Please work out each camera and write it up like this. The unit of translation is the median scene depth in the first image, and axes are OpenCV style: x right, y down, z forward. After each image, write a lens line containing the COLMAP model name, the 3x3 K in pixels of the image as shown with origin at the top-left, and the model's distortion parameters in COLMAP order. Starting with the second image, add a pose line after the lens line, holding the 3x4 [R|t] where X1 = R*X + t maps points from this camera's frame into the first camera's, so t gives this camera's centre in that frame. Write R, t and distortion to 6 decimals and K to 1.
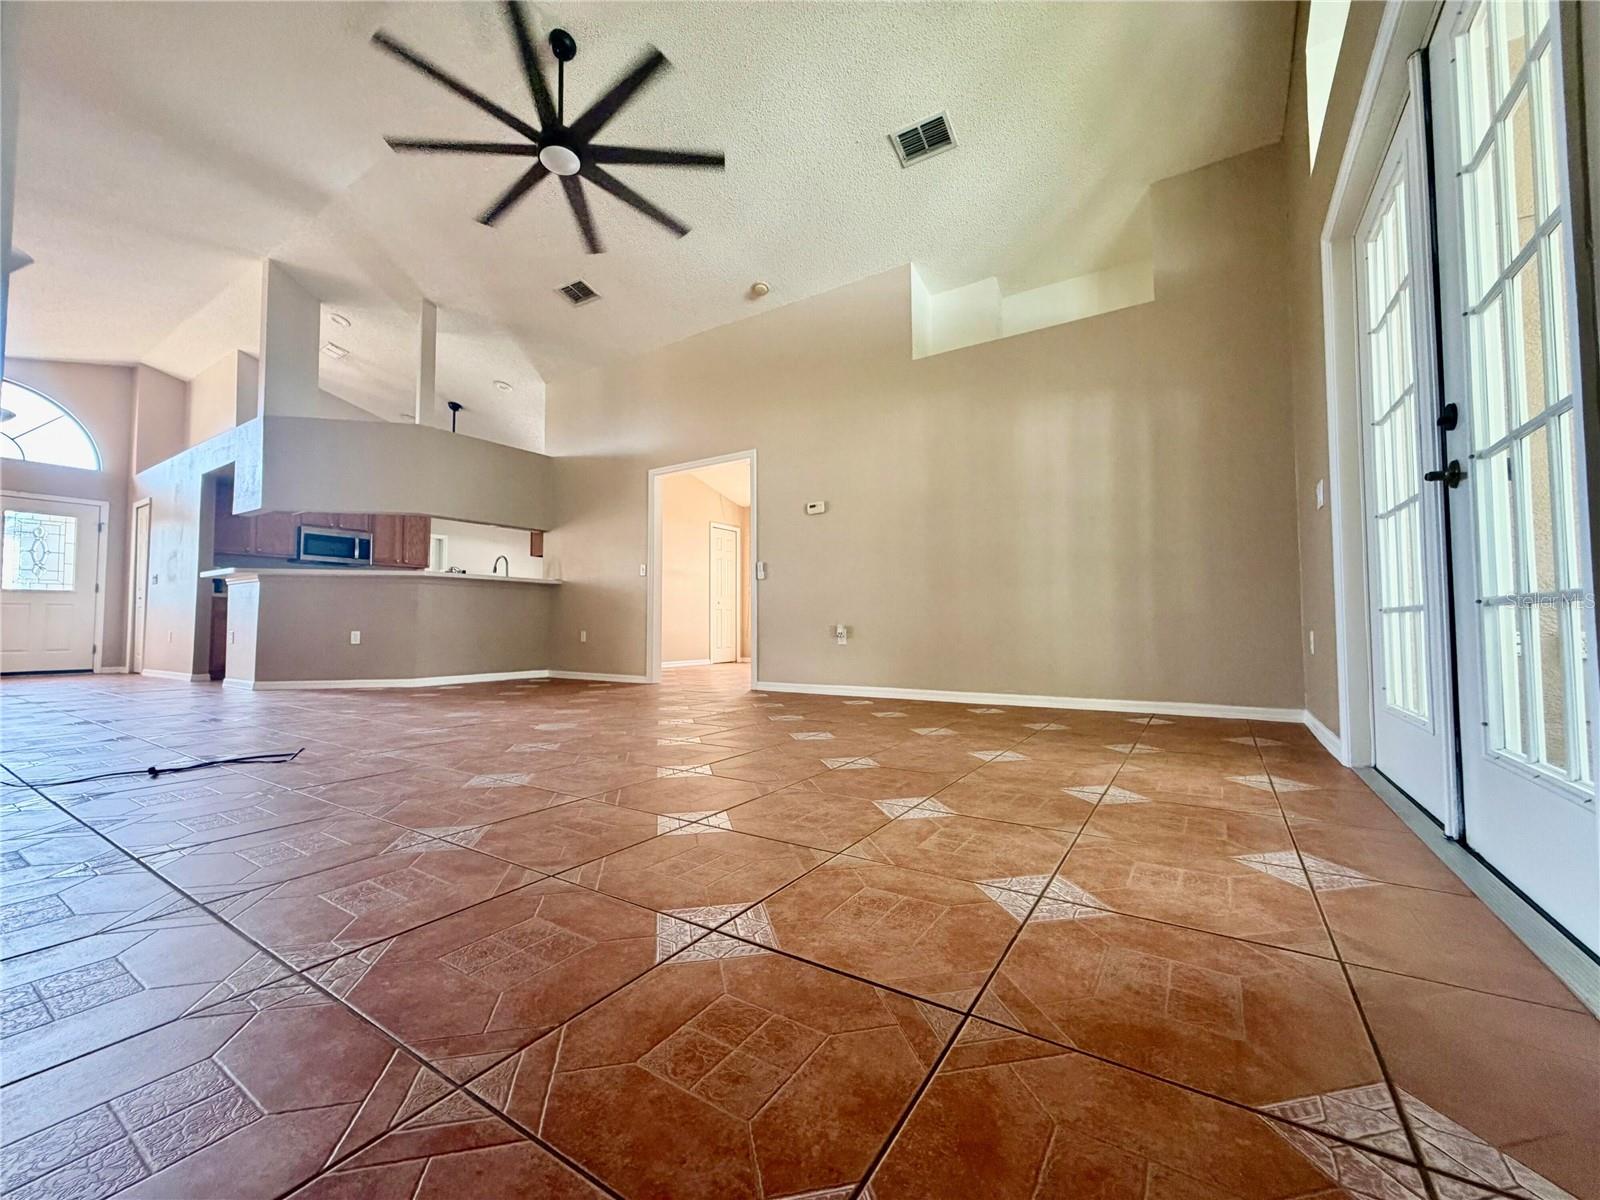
lens RADIAL K [[637.5, 0, 800.5], [0, 637.5, 597.2], [0, 0, 1]] dist [0.006619, -0.000383]
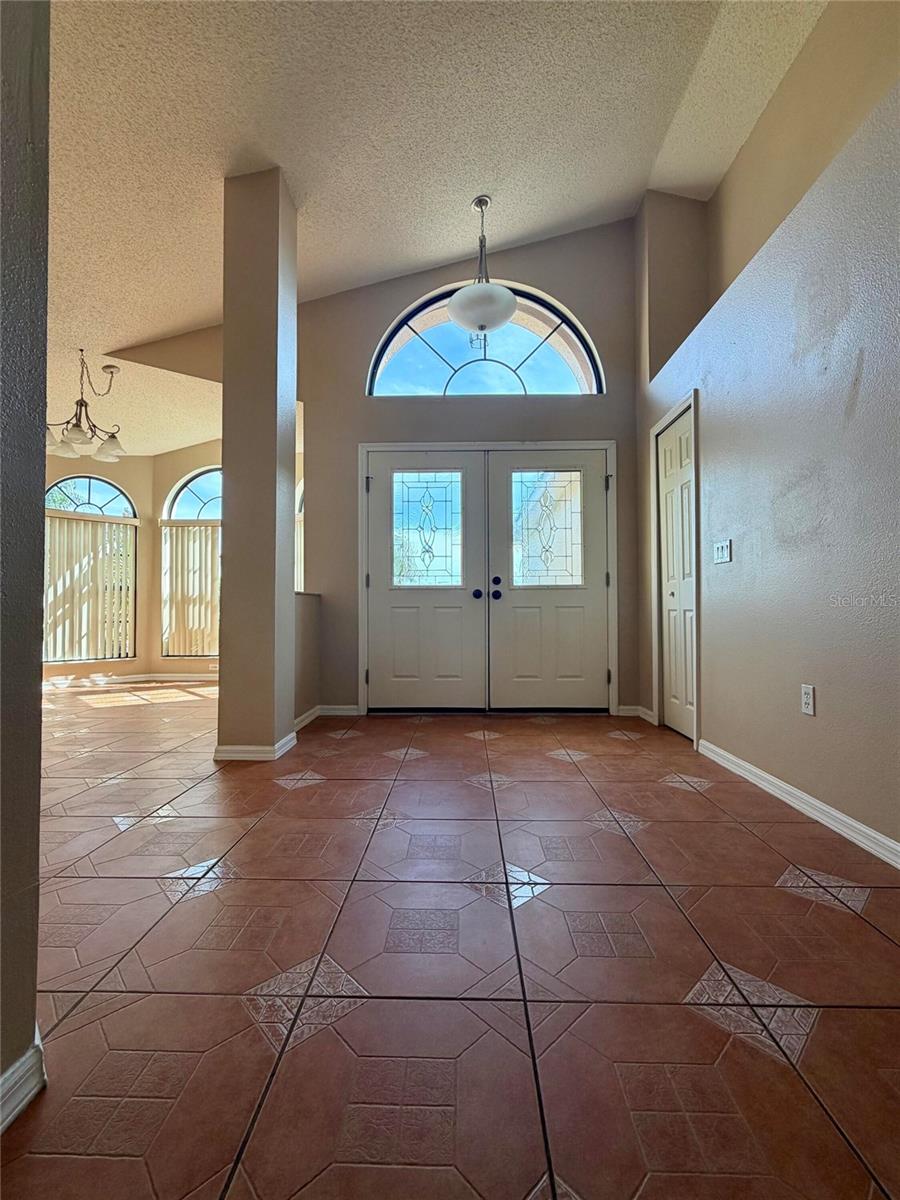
lens RADIAL K [[508.5, 0, 450.6], [0, 508.5, 597.4], [0, 0, 1]] dist [0.003630, 0.000151]
pose [[0.536168, -0.020825, -0.843854, -0.757934], [0.039466, 0.999221, 0.000417, -0.002772], [0.843188, -0.033528, 0.536572, 0.602335]]
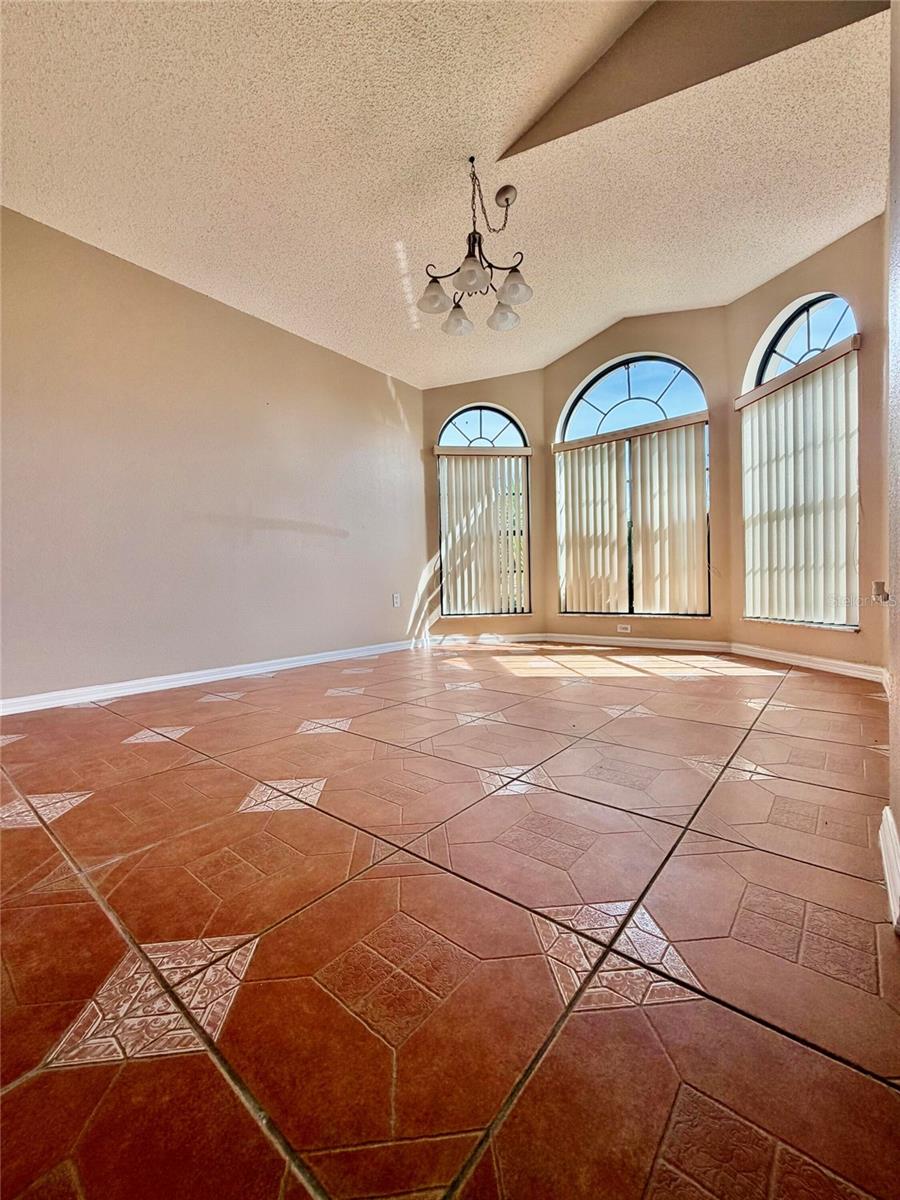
lens RADIAL K [[478.1, 0, 448.6], [0, 478.1, 597.9], [0, 0, 1]] dist [0.006619, -0.000383]
pose [[-0.107789, 0.027626, -0.993790, -1.043397], [0.063911, 0.997739, 0.020804, 0.029866], [0.992117, -0.061271, -0.109311, 0.574441]]
